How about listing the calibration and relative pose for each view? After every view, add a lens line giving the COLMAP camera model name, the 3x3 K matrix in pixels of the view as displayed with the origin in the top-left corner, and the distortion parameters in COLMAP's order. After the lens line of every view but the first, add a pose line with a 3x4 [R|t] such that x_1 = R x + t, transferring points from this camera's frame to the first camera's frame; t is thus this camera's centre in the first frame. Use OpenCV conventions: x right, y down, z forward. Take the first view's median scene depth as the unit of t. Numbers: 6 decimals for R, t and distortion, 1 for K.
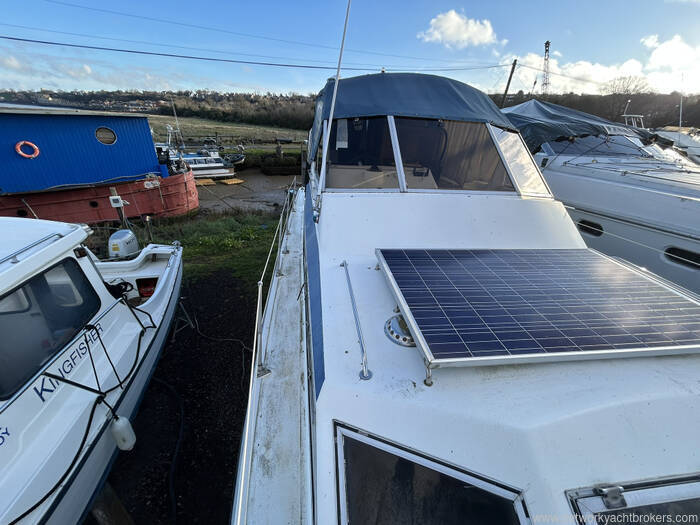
lens RADIAL K [[280.1, 0, 348.9], [0, 280.1, 263.1], [0, 0, 1]] dist [-0.001529, 0.000787]
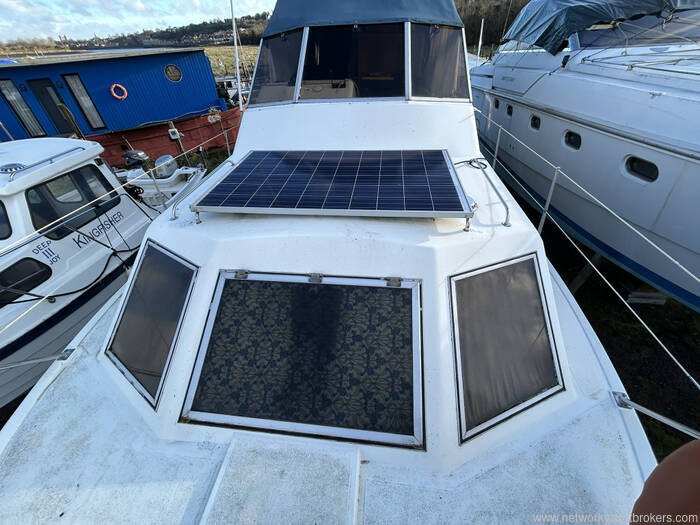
lens RADIAL K [[280.1, 0, 348.9], [0, 280.1, 263.7], [0, 0, 1]] dist [-0.001529, 0.000787]
pose [[0.965856, 0.078580, -0.246877, 0.318405], [-0.022984, 0.975125, 0.220461, 0.057395], [0.258060, -0.207259, 0.943636, -0.076125]]
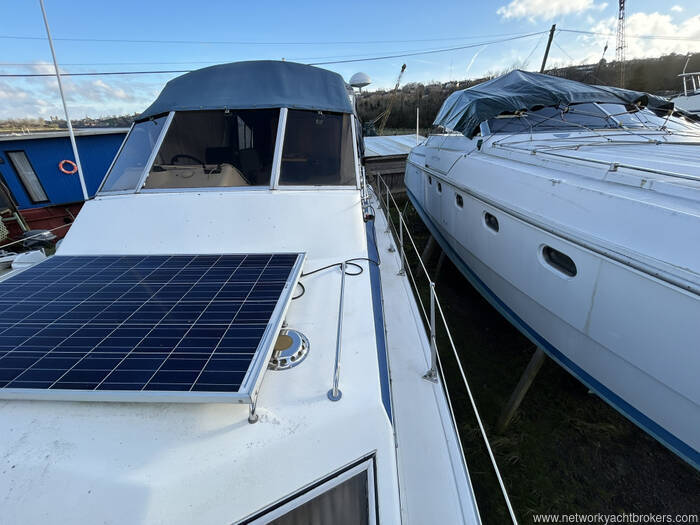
lens RADIAL K [[280.1, 0, 348.8], [0, 280.1, 263.5], [0, 0, 1]] dist [-0.001529, 0.000787]
pose [[0.982672, -0.000215, -0.185351, 0.452396], [0.002519, 0.999922, 0.012195, -0.012073], [0.185334, -0.012450, 0.982597, 0.088830]]
